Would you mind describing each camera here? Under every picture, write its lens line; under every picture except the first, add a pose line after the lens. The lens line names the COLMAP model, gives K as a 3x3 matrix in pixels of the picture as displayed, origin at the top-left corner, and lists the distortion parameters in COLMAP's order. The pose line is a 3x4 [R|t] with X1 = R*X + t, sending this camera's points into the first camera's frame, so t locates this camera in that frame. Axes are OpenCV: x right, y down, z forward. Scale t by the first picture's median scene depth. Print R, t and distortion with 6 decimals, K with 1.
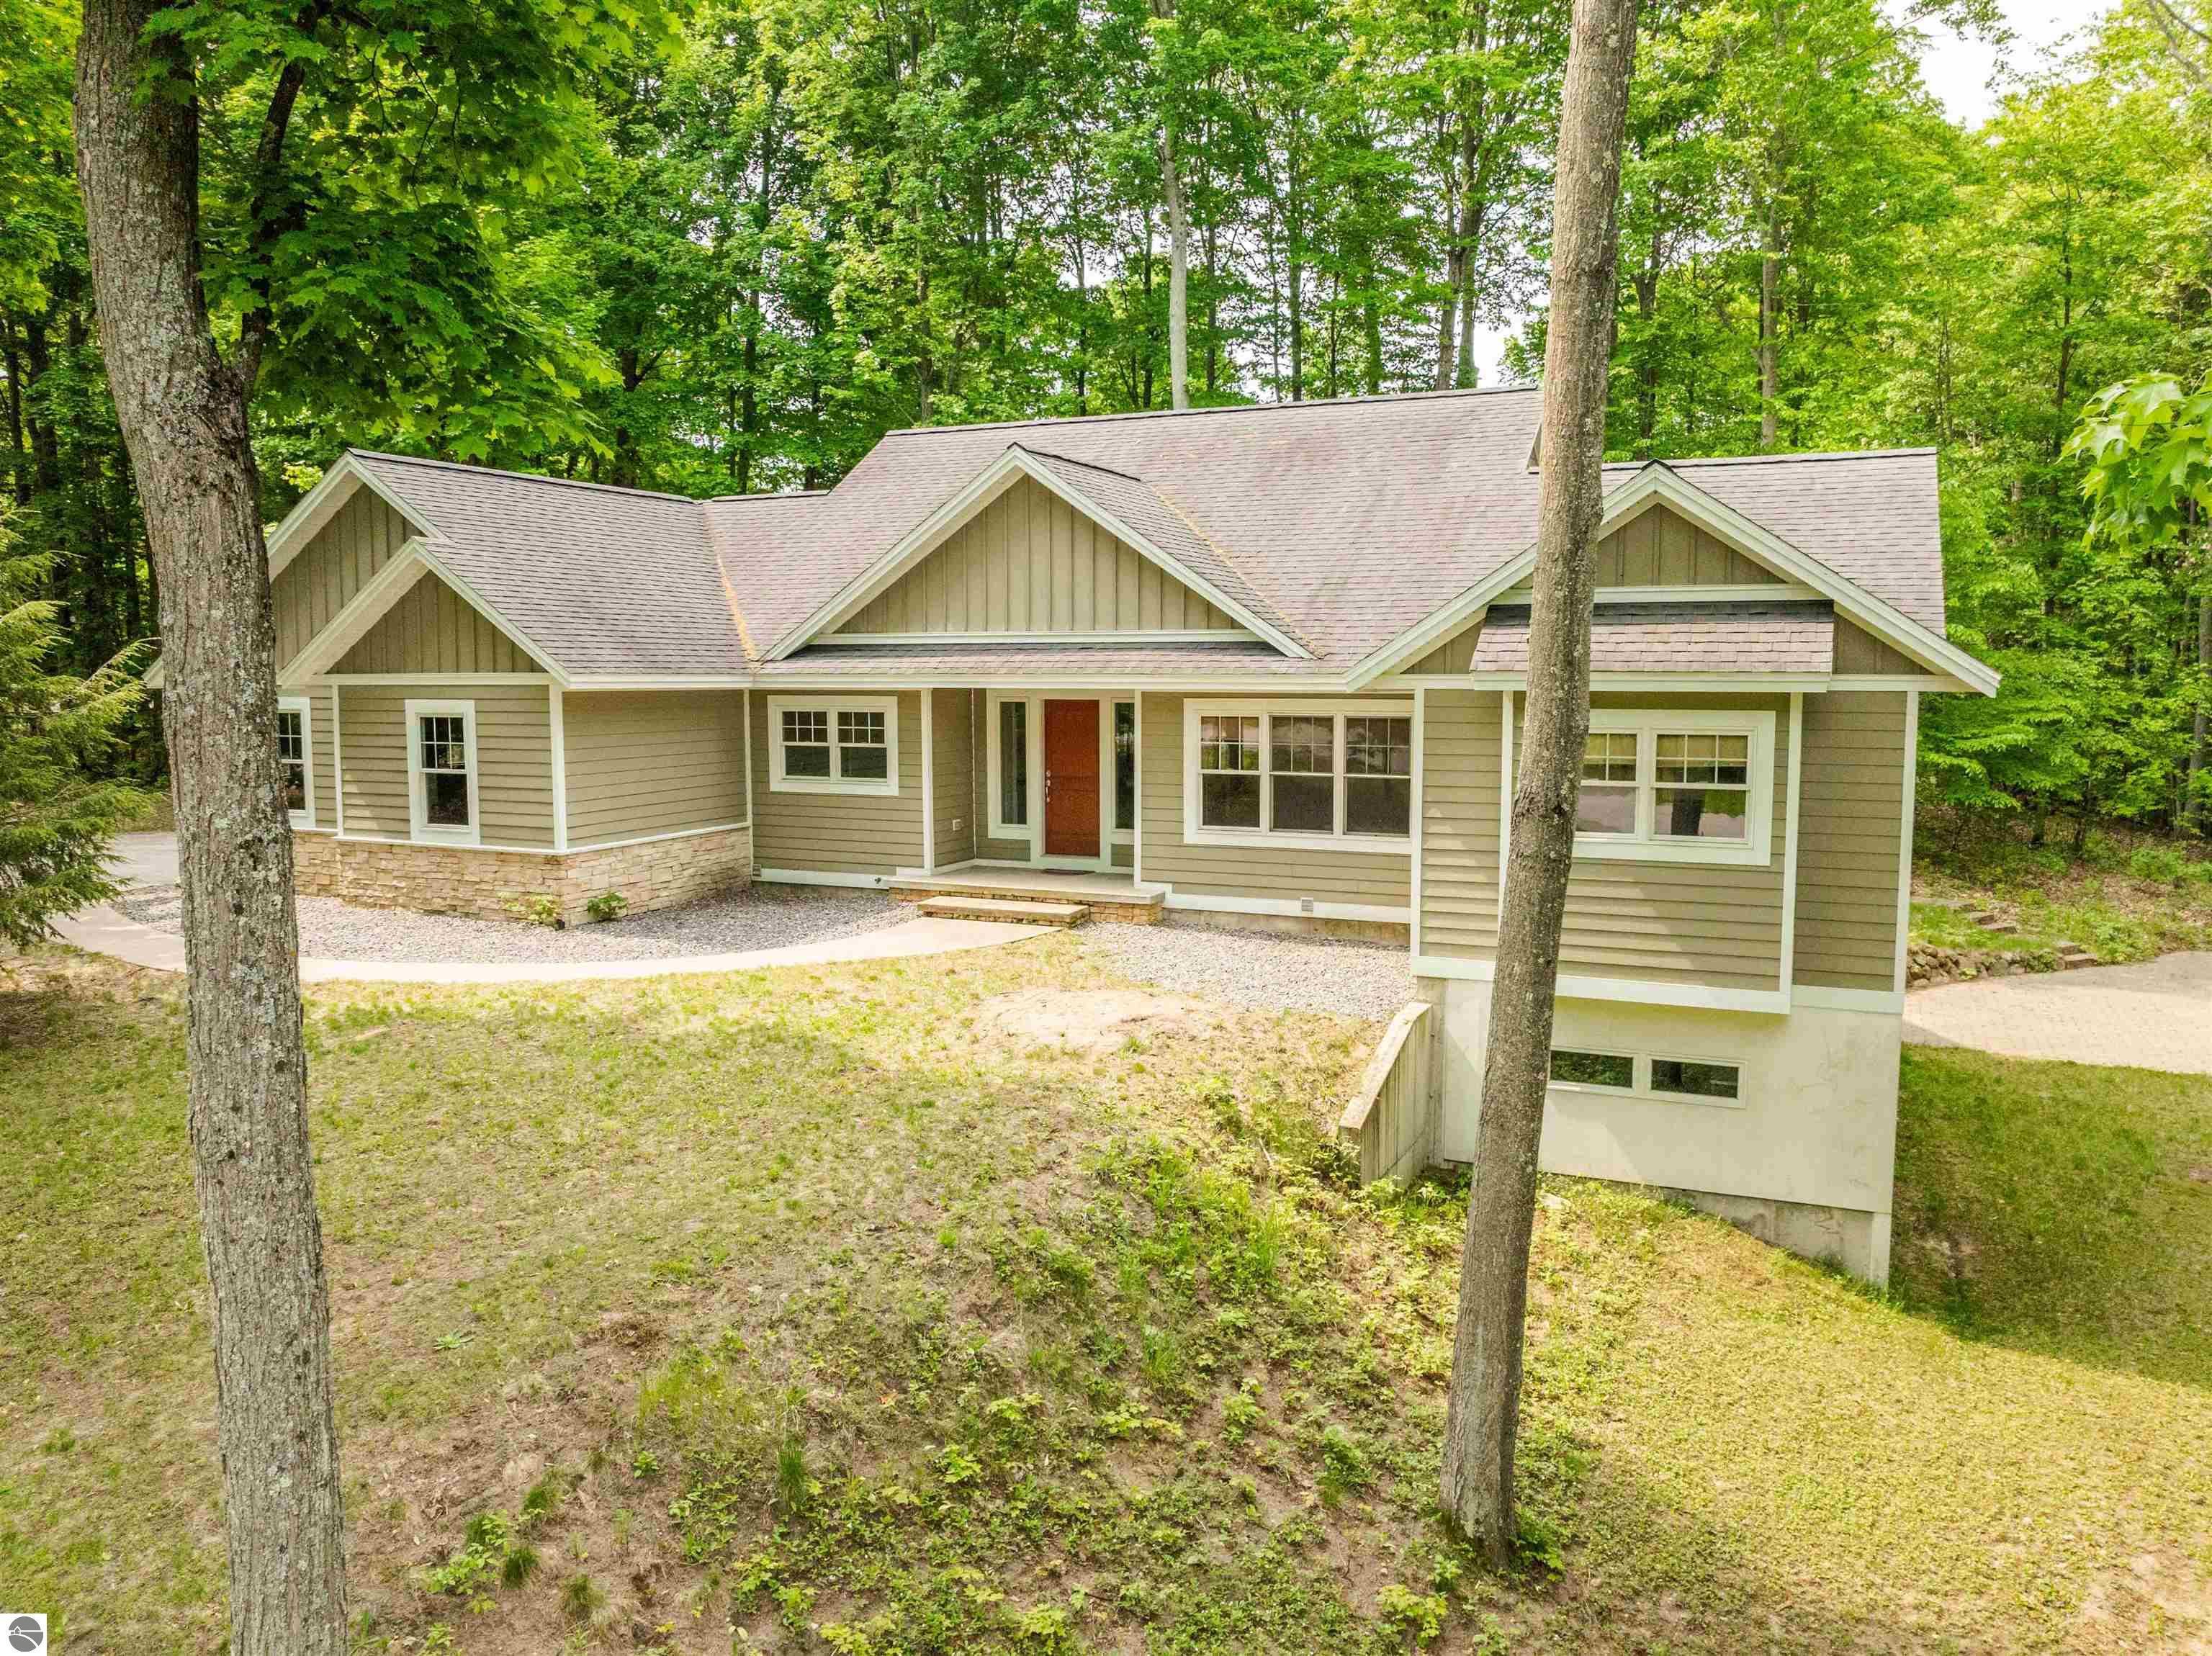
lens RADIAL K [[1618.5, 0, 1113.1], [0, 1618.5, 818.5], [0, 0, 1]] dist [-0.028940, 0.004575]
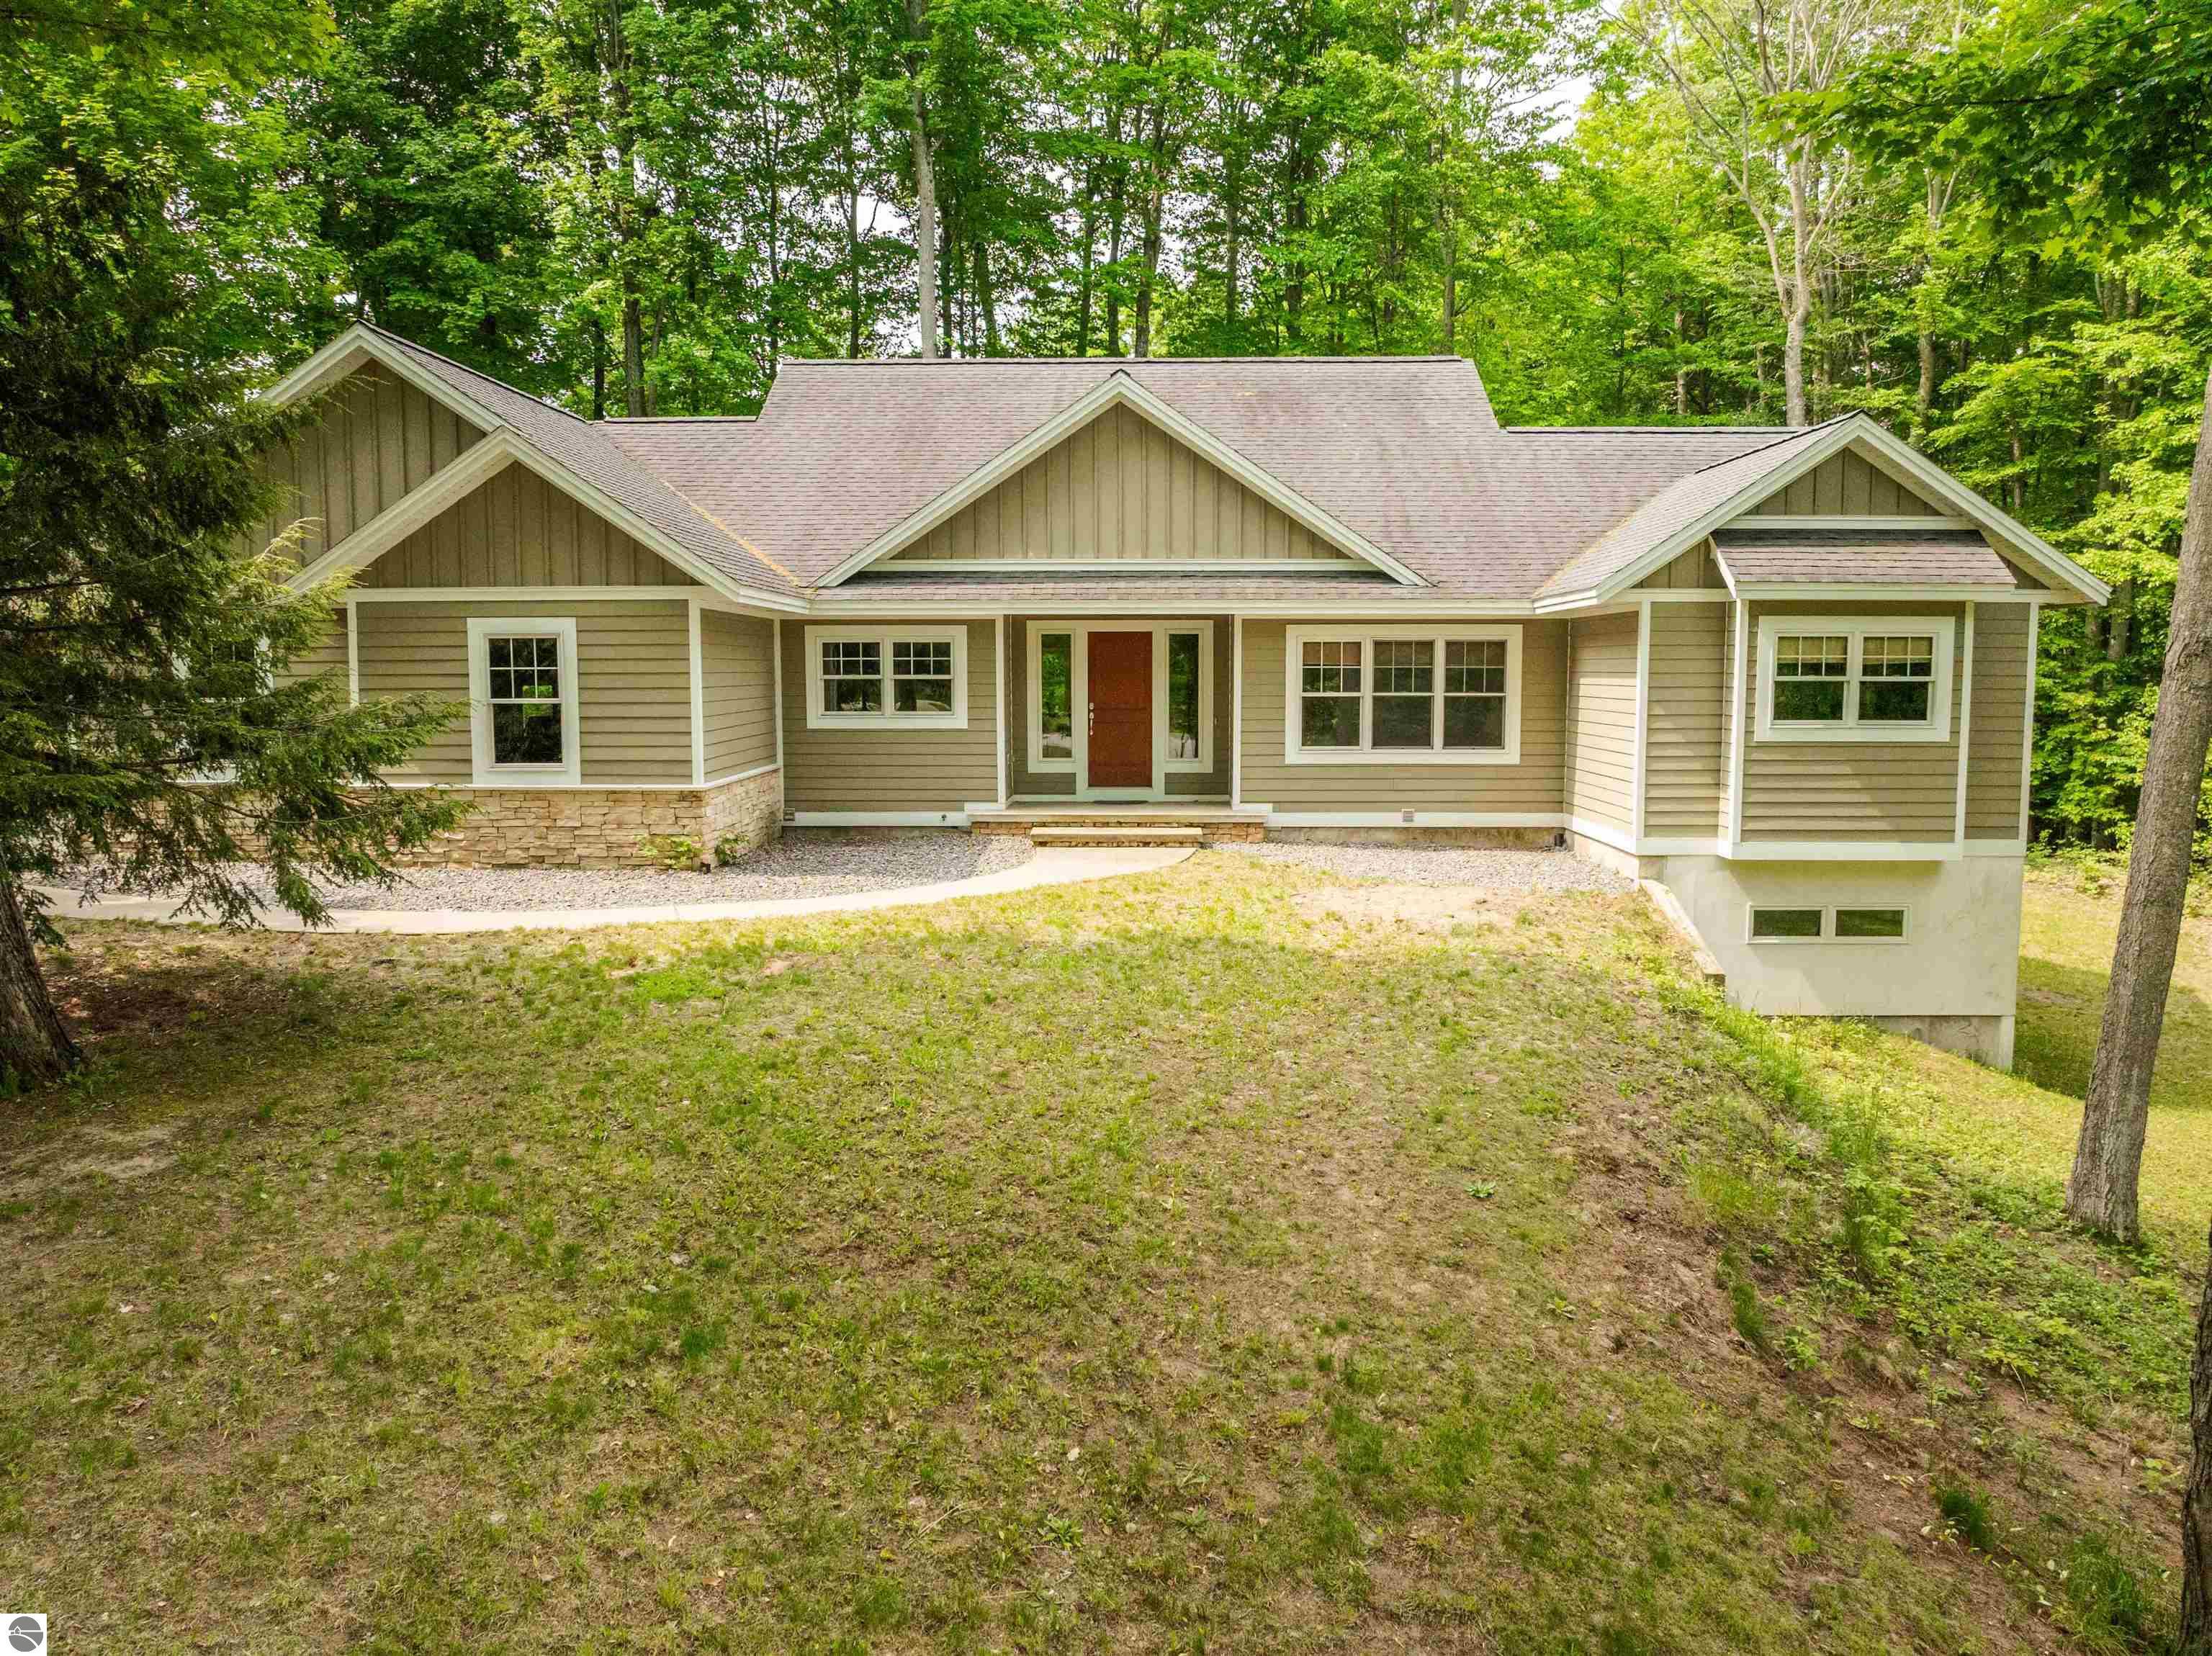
lens RADIAL K [[1618.5, 0, 1114.5], [0, 1618.5, 835.7], [0, 0, 1]] dist [-0.028940, 0.004575]
pose [[0.917671, -0.040648, 0.395258, -0.467792], [0.036663, 0.999172, 0.017634, 0.038827], [-0.395647, -0.001691, 0.918401, 0.079919]]
